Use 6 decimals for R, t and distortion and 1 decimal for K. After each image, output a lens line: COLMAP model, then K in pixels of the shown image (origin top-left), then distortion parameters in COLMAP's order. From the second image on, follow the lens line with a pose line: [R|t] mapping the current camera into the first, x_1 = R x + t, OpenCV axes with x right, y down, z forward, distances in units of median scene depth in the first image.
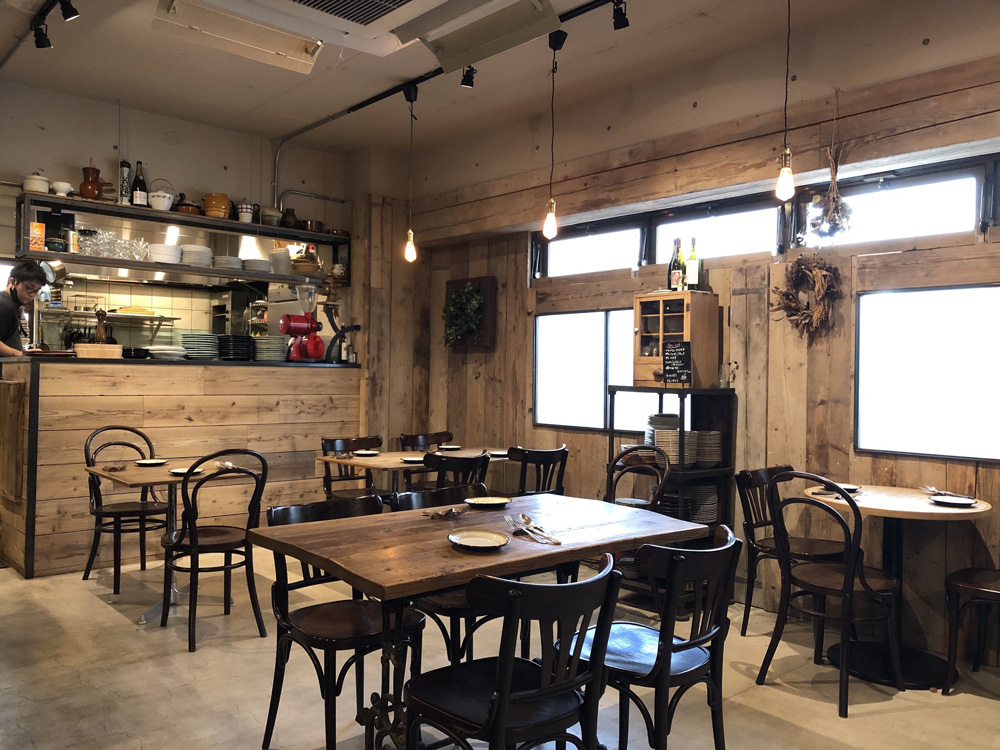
lens RADIAL K [[819.7, 0, 500.0], [0, 819.7, 375.0], [0, 0, 1]] dist [0.002985, 0.004625]
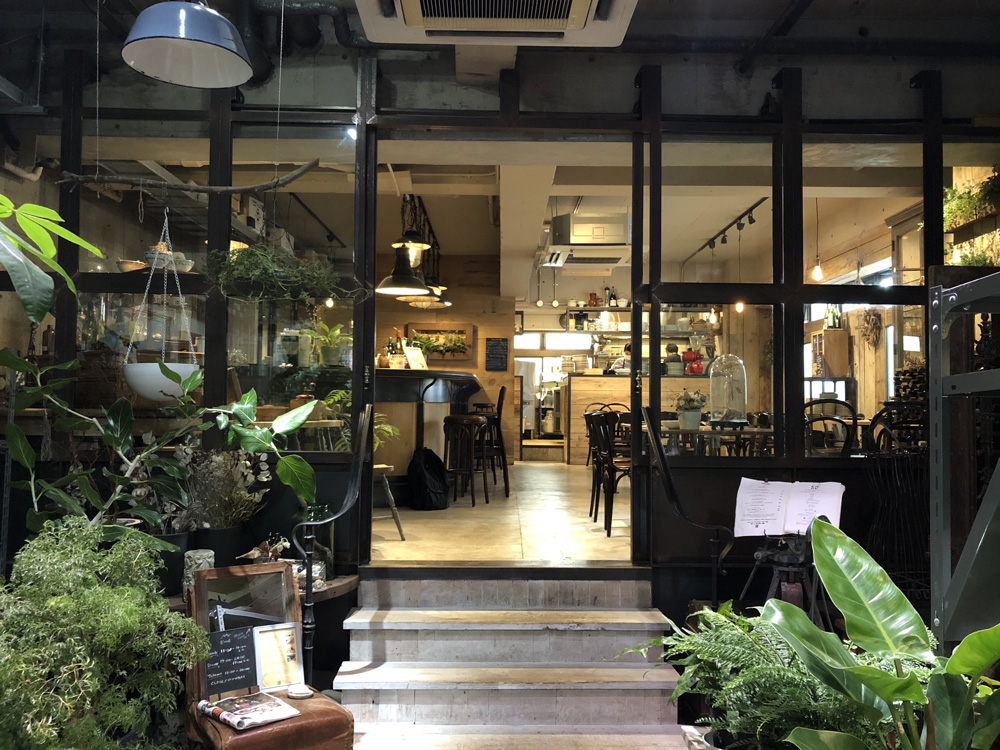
lens RADIAL K [[819.7, 0, 500.0], [0, 819.7, 375.0], [0, 0, 1]] dist [0.002985, 0.004625]
pose [[0.751686, -0.036060, -0.658535, 0.836905], [0.003463, 0.998706, -0.050734, 0.096509], [0.659512, 0.035855, 0.750838, -0.919194]]
